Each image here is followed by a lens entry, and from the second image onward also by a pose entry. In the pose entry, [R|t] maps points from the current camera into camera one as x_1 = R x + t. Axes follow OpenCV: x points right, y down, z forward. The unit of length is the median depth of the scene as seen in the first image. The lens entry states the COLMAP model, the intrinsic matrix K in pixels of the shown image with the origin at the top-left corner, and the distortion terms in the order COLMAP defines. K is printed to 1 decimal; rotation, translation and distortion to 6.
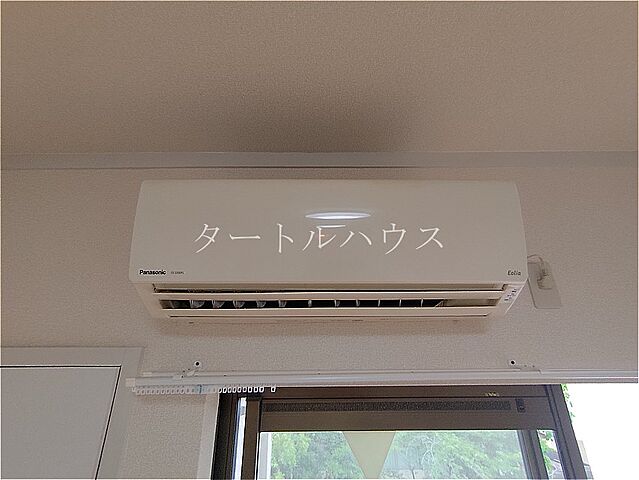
lens RADIAL K [[279.1, 0, 318.6], [0, 279.1, 240.2], [0, 0, 1]] dist [0.000049, 0.000041]
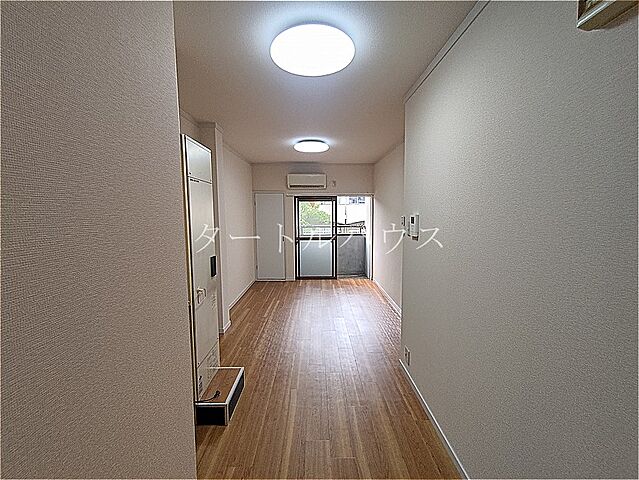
lens RADIAL K [[279.1, 0, 320.2], [0, 279.1, 238.4], [0, 0, 1]] dist [0.000049, 0.000041]
pose [[0.999857, 0.002838, -0.016679, 0.544734], [0.005131, 0.888516, 0.458816, -2.078604], [0.016122, -0.458836, 0.888375, -6.703812]]
